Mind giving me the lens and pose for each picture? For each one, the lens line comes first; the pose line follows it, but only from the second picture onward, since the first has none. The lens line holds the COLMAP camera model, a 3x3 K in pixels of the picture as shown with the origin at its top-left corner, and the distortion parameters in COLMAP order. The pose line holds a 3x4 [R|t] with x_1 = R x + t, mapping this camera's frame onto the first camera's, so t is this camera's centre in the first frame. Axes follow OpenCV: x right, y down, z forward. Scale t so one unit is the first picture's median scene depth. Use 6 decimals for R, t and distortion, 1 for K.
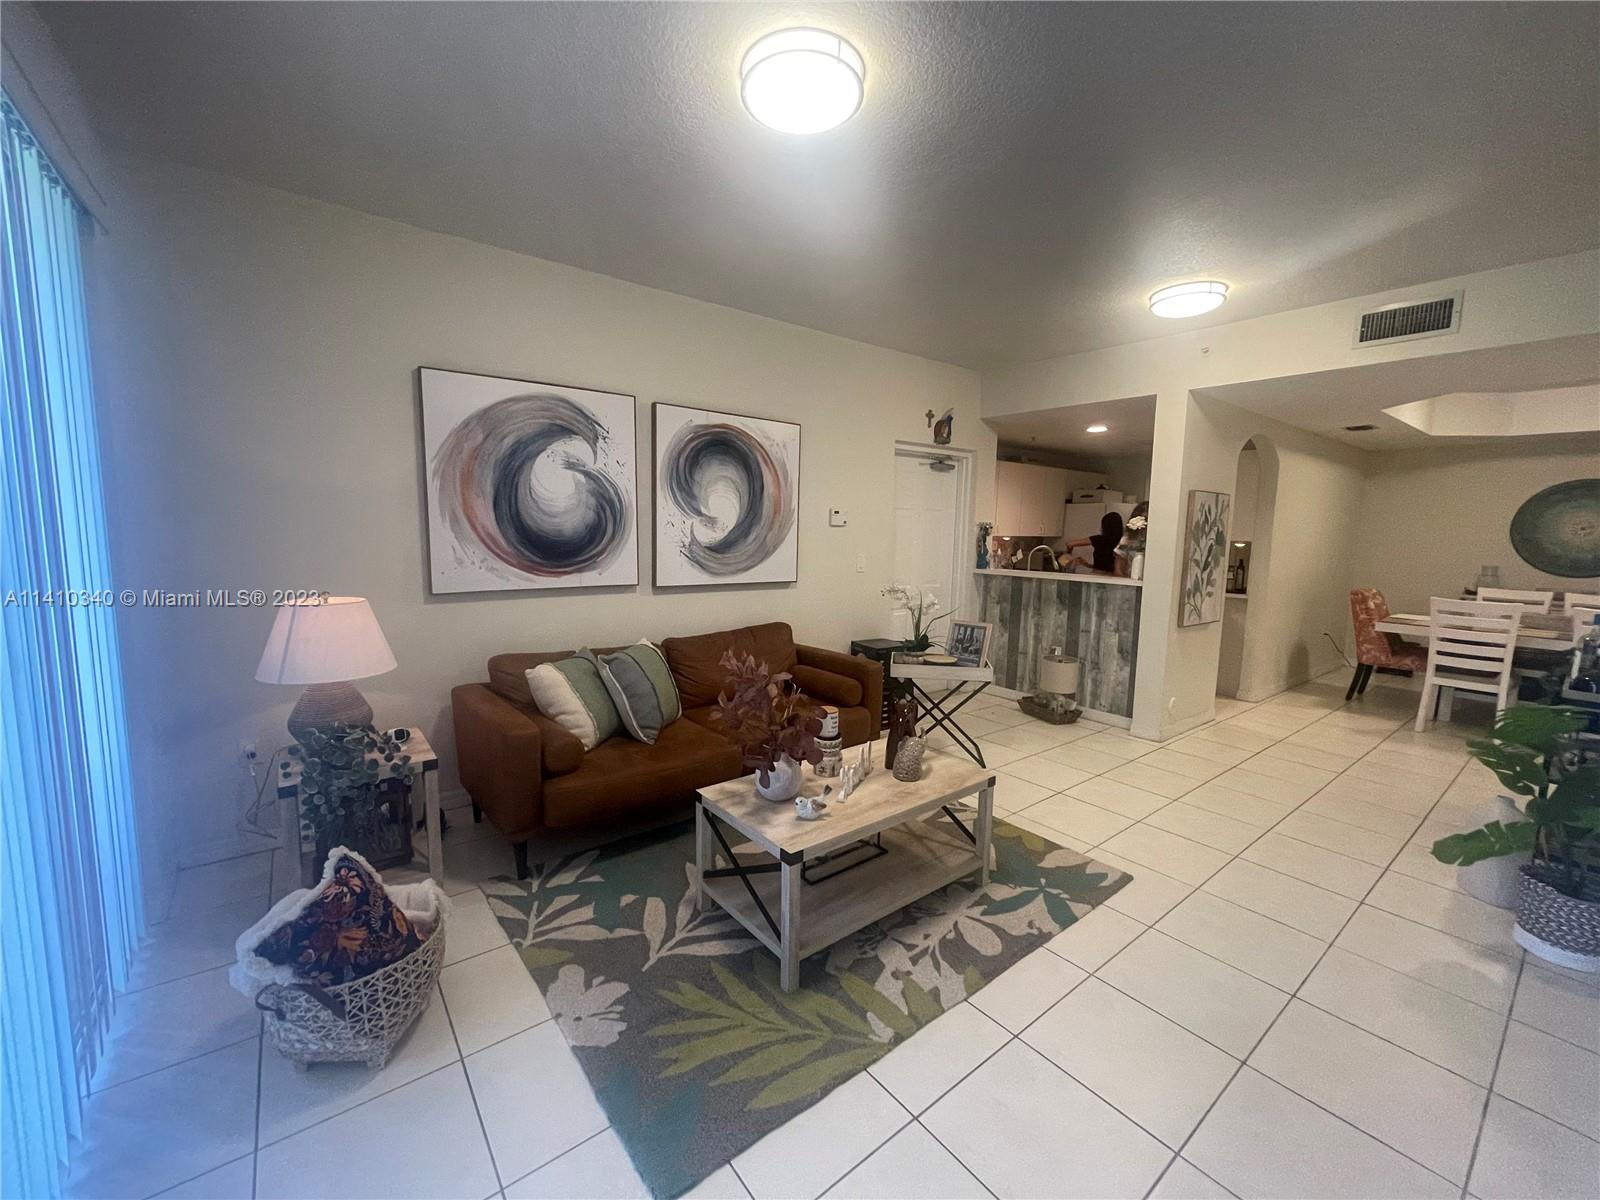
lens RADIAL K [[646.0, 0, 794.3], [0, 646.0, 600.7], [0, 0, 1]] dist [-0.012254, -0.000012]
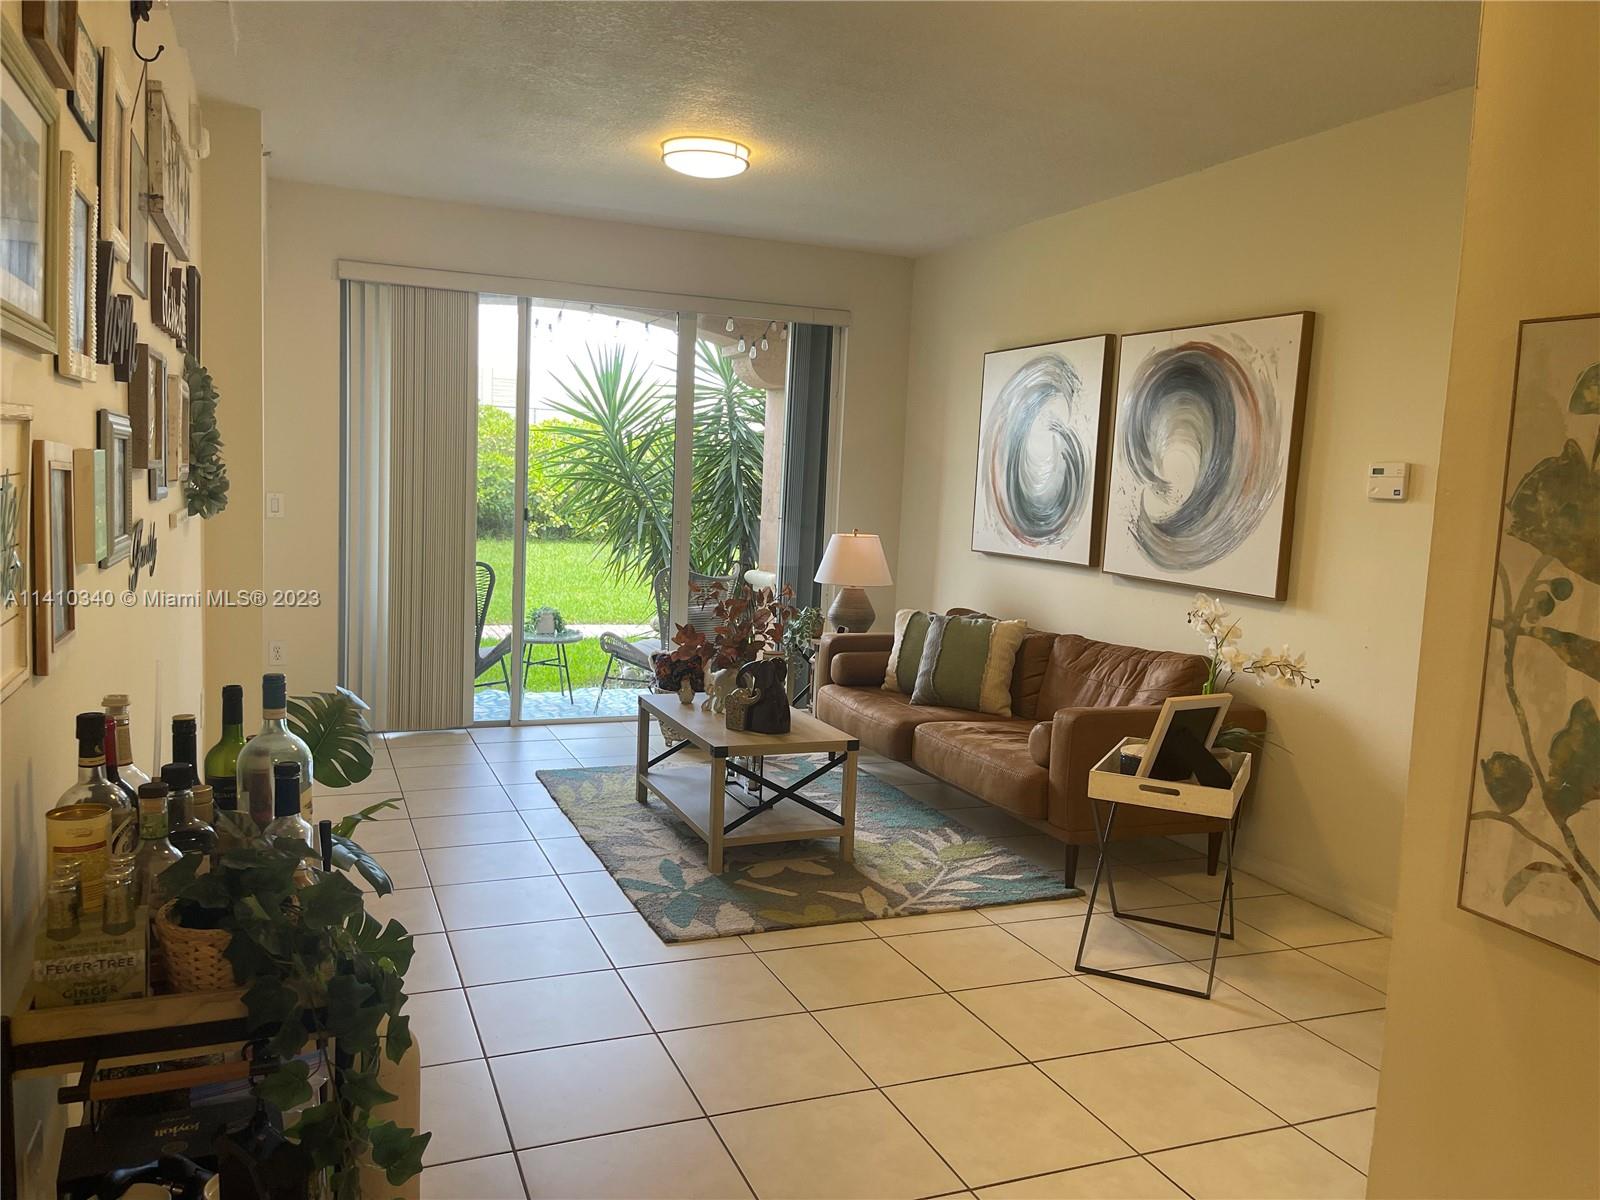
lens RADIAL K [[1210.0, 0, 802.6], [0, 1210.0, 613.6], [0, 0, 1]] dist [0.054495, -0.085780]
pose [[-0.261487, 0.077463, -0.962093, 1.381898], [-0.162245, 0.979064, 0.122926, -0.099566], [0.951473, 0.188239, -0.243445, 1.094055]]
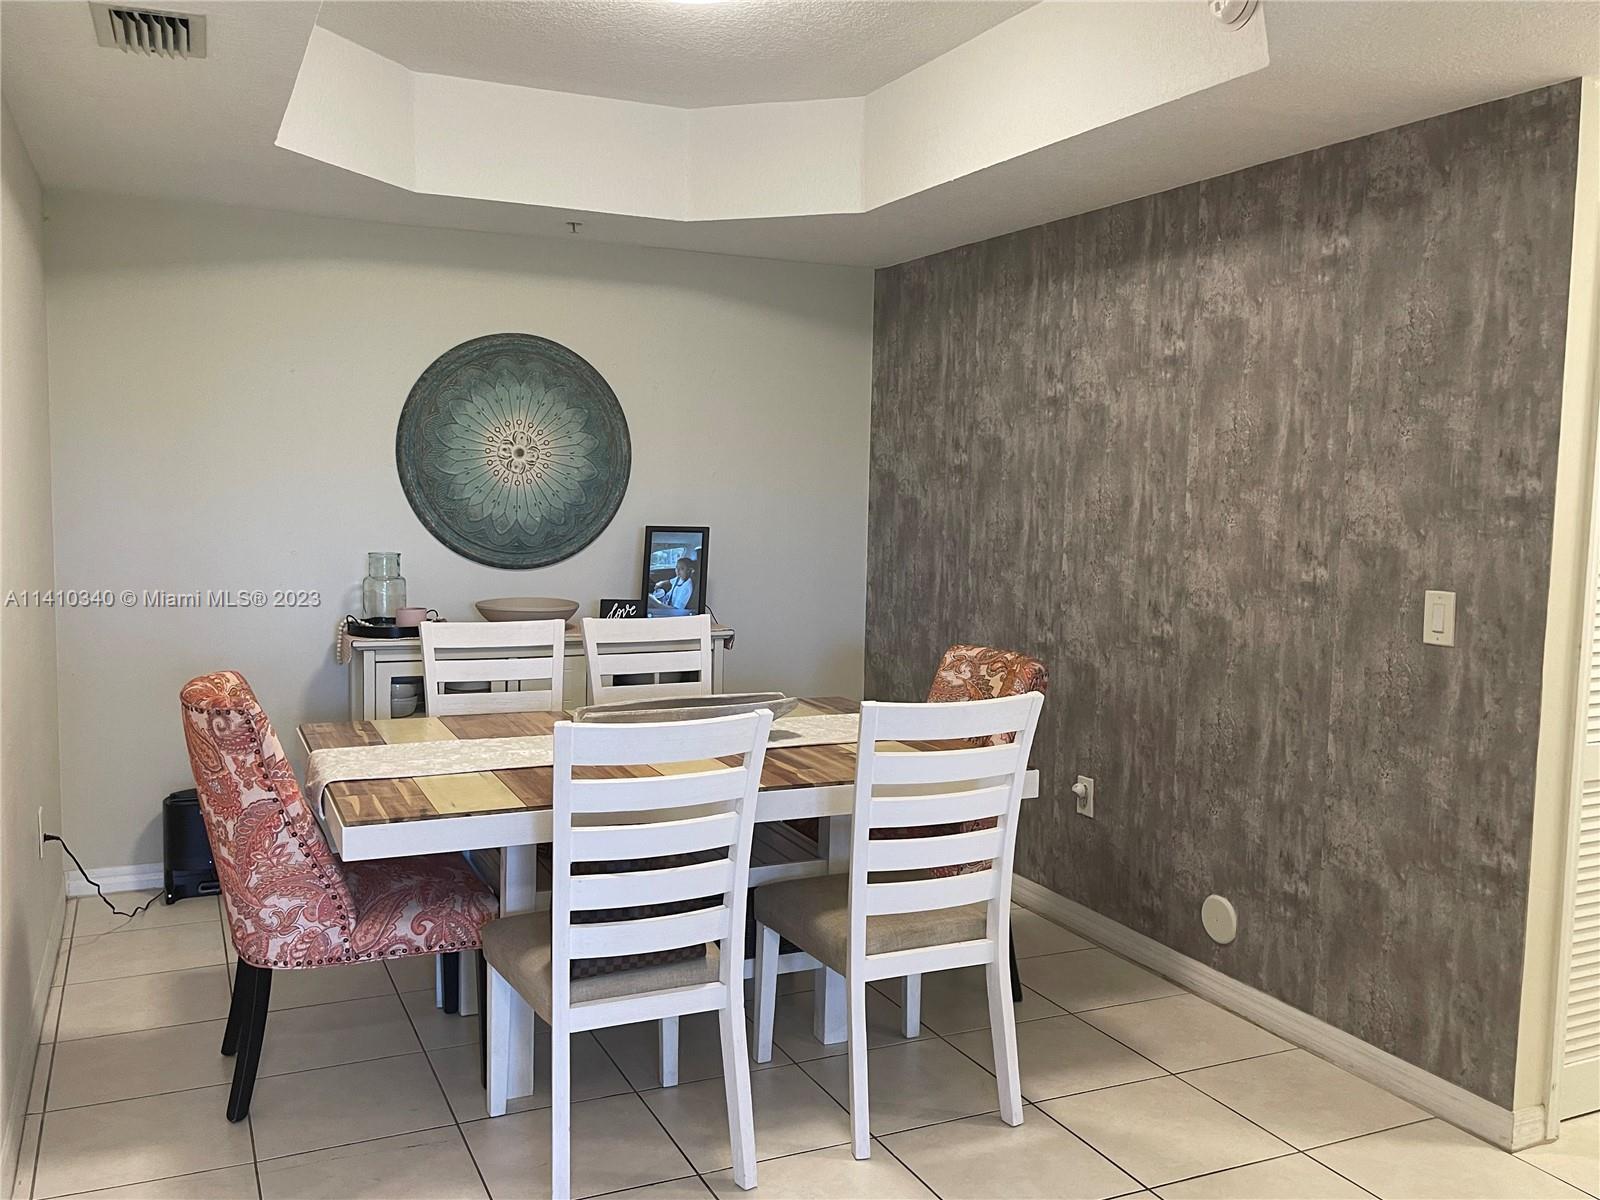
lens RADIAL K [[1370.5, 0, 800.0], [0, 1370.5, 600.0], [0, 0, 1]] dist [-0.001023, -0.000485]
pose [[0.222316, -0.105154, 0.969287, 0.040175], [0.096726, 0.991641, 0.085394, -0.007937], [-0.970165, 0.074771, 0.230629, 0.064077]]
